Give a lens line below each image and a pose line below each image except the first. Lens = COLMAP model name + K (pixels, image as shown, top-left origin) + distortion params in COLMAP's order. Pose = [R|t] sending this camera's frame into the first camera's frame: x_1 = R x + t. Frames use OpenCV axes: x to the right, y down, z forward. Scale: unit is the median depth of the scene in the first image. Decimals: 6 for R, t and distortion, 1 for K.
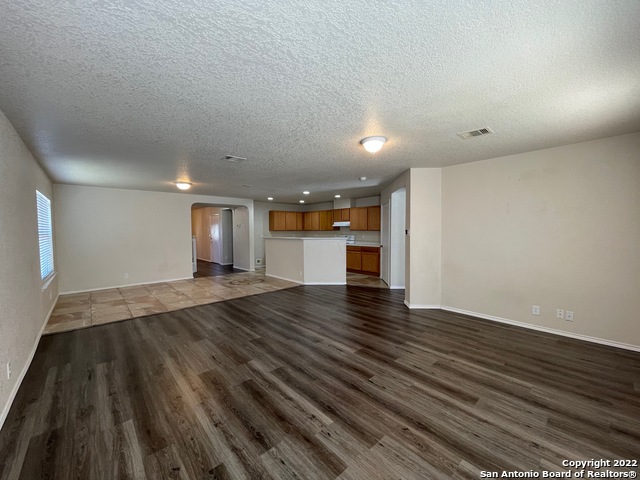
lens RADIAL K [[258.3, 0, 320.0], [0, 258.3, 236.1], [0, 0, 1]] dist [-0.003263, 0.000680]
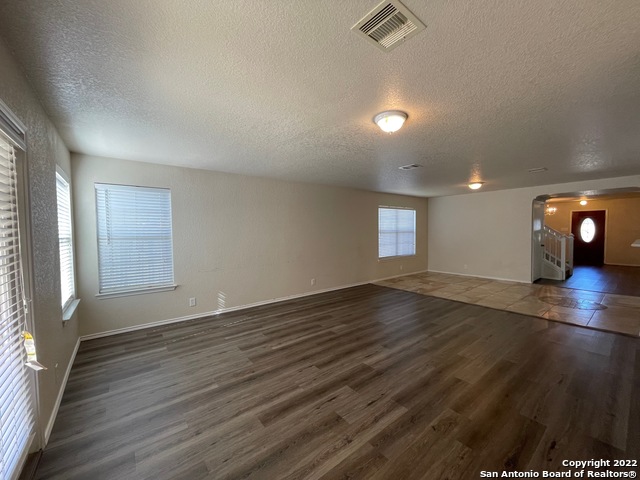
lens RADIAL K [[258.3, 0, 325.4], [0, 258.3, 241.9], [0, 0, 1]] dist [-0.003263, 0.000680]
pose [[-0.053387, 0.058424, -0.996863, 0.836042], [-0.013197, 0.998159, 0.059206, -0.038355], [0.998487, 0.016316, -0.052517, 0.713094]]
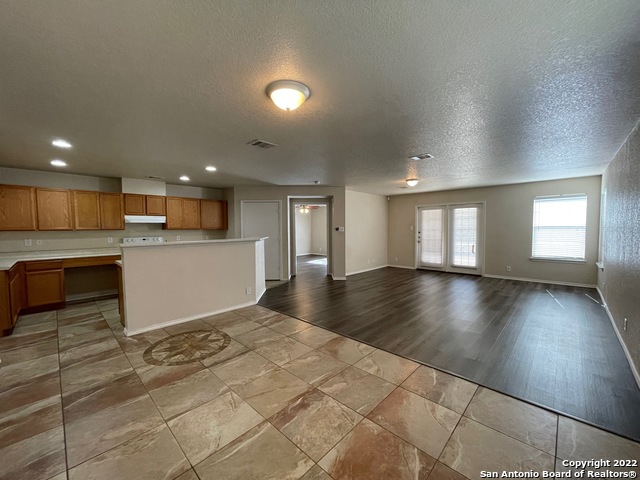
lens RADIAL K [[258.3, 0, 319.3], [0, 258.3, 239.4], [0, 0, 1]] dist [-0.003263, 0.000680]
pose [[-0.072969, -0.035082, 0.996717, -1.383965], [0.031899, 0.998788, 0.037490, -0.021786], [-0.996824, 0.034530, -0.071762, 1.536439]]
